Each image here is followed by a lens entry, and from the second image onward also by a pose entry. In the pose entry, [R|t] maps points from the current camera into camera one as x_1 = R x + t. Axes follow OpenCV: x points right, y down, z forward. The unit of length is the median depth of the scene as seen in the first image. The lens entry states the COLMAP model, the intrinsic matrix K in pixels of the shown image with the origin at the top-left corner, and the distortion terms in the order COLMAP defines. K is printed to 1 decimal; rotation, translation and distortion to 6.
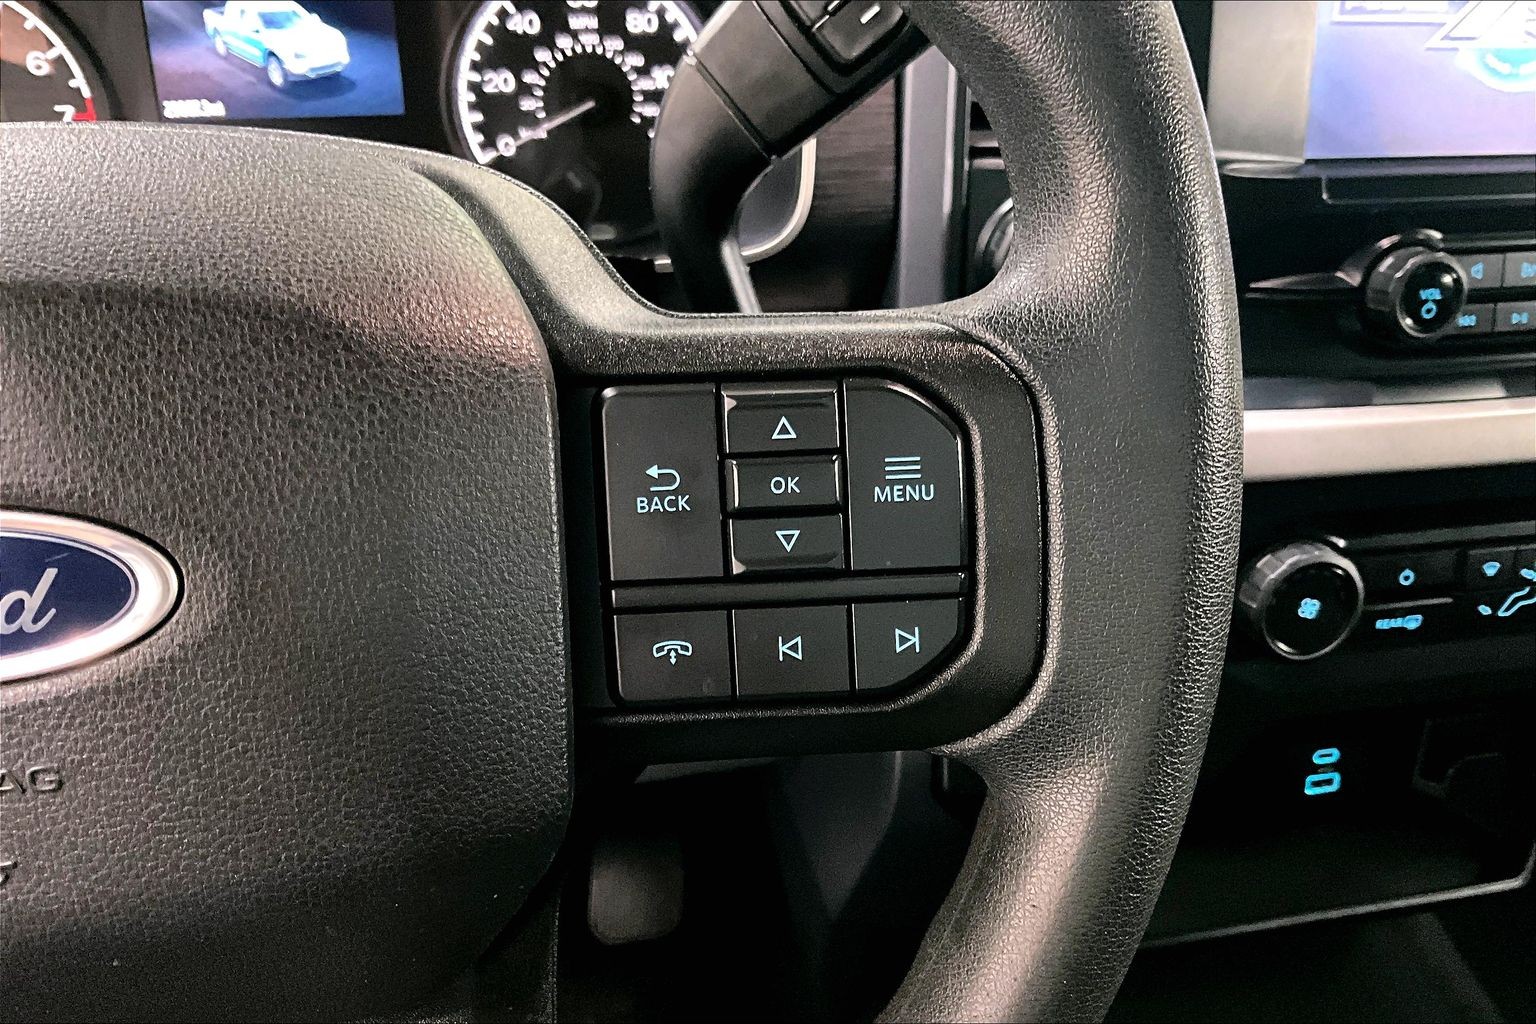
lens RADIAL K [[1290.0, 0, 756.7], [0, 1290.0, 525.0], [0, 0, 1]] dist [0.031268, -0.069801]
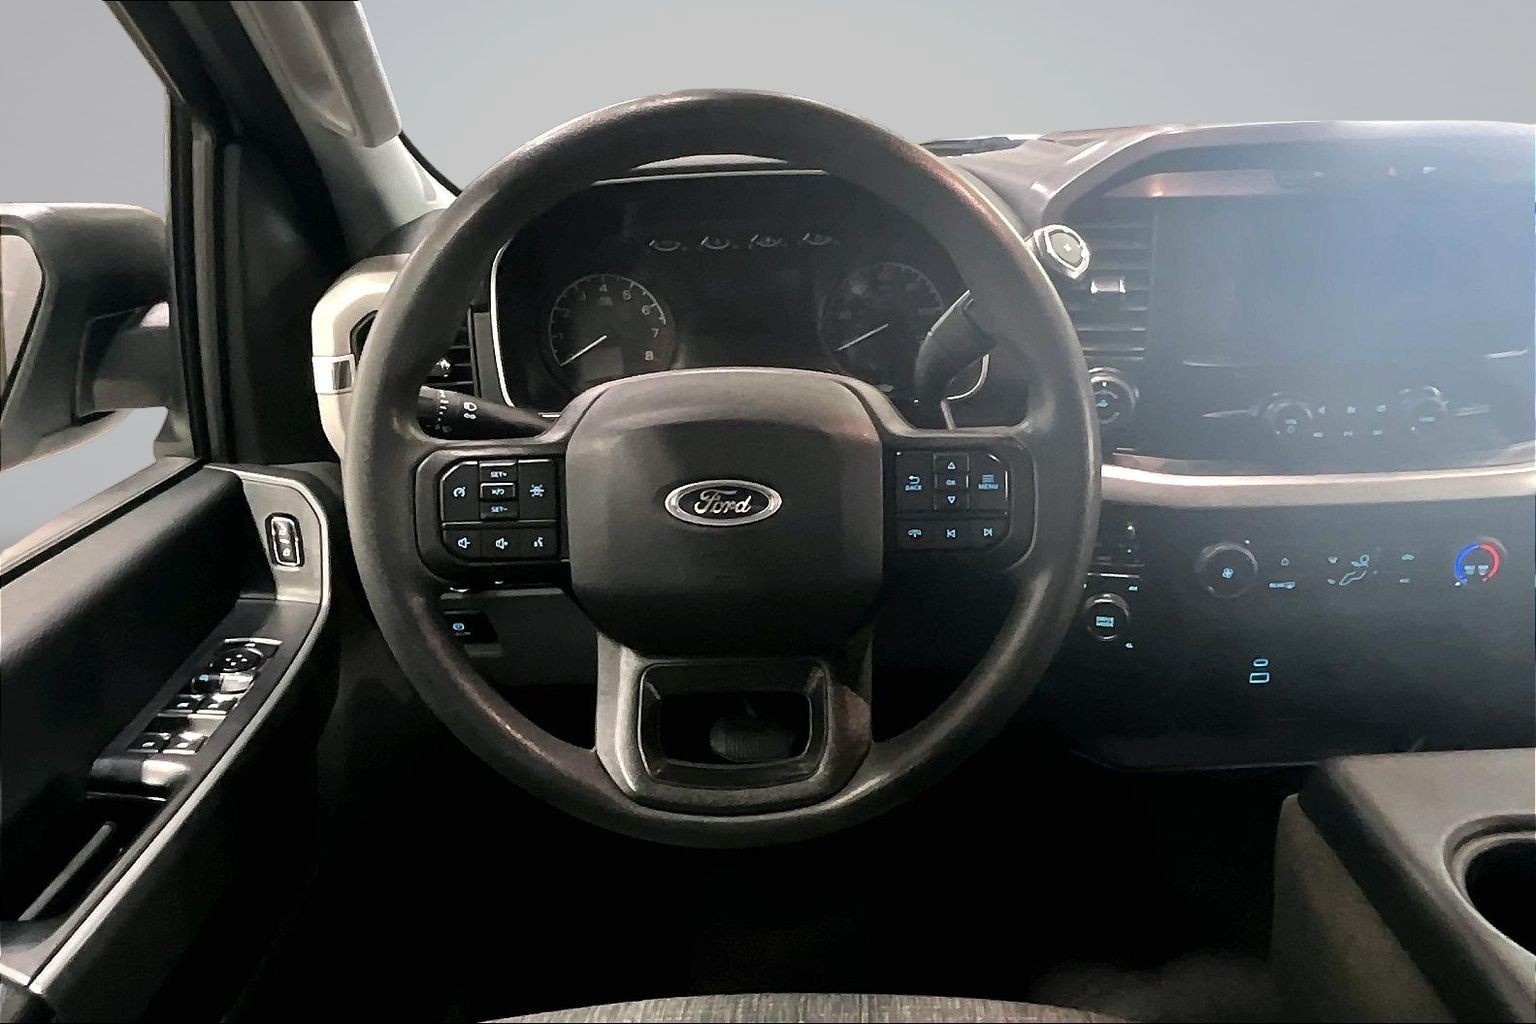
lens RADIAL K [[992.1, 0, 804.4], [0, 992.1, 530.1], [0, 0, 1]] dist [-0.004548, -0.010661]
pose [[0.982769, 0.036961, -0.181107, 0.112712], [-0.044807, 0.998218, -0.039420, 0.199687], [0.179328, 0.046856, 0.982673, -1.497168]]
